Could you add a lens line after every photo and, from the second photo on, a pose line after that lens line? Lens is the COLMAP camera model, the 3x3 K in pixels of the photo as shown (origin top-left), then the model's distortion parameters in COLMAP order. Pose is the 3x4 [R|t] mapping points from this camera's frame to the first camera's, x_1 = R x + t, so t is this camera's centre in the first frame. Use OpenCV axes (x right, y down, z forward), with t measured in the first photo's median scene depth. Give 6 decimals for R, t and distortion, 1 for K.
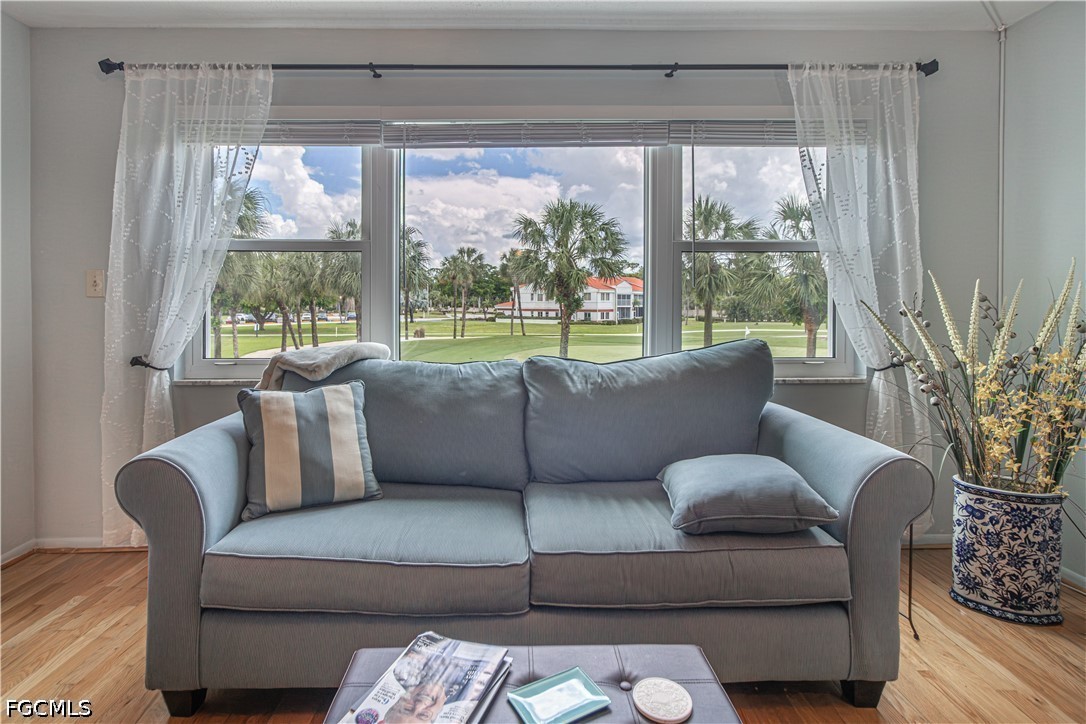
lens RADIAL K [[498.1, 0, 537.1], [0, 498.1, 307.3], [0, 0, 1]] dist [0.003167, 0.000298]
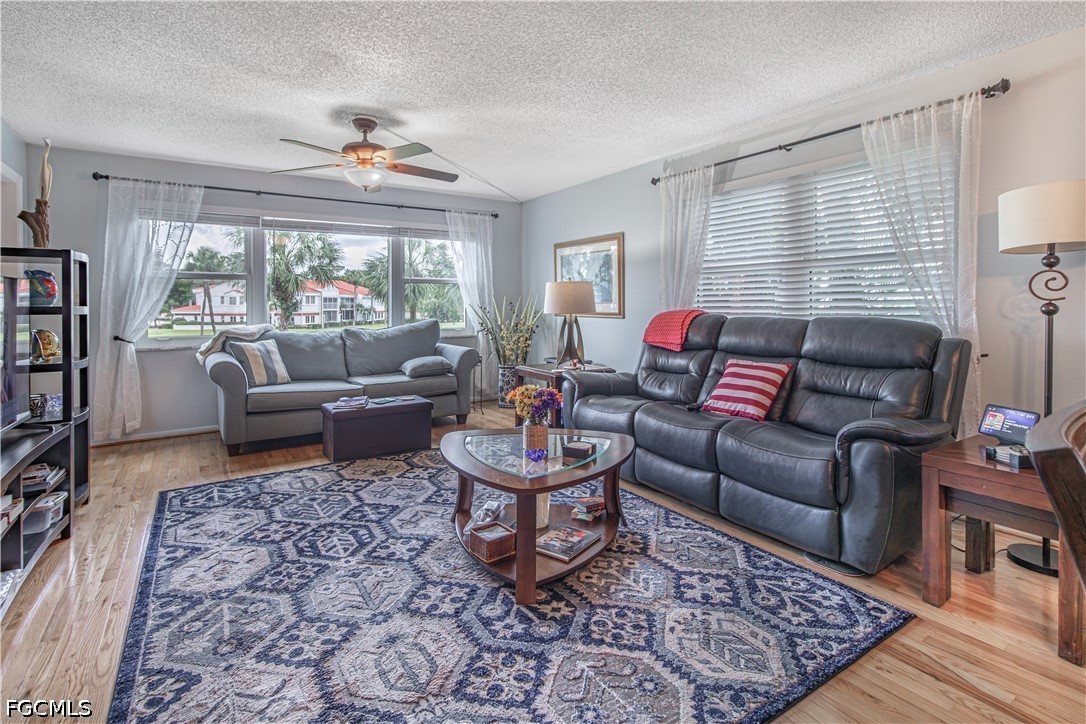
lens RADIAL K [[515.4, 0, 520.1], [0, 515.4, 306.1], [0, 0, 1]] dist [-0.013057, -0.000337]
pose [[0.857655, -0.005800, 0.514193, -0.497527], [0.010362, 0.999928, -0.006004, 0.016432], [-0.514122, 0.010478, 0.857653, -1.369011]]
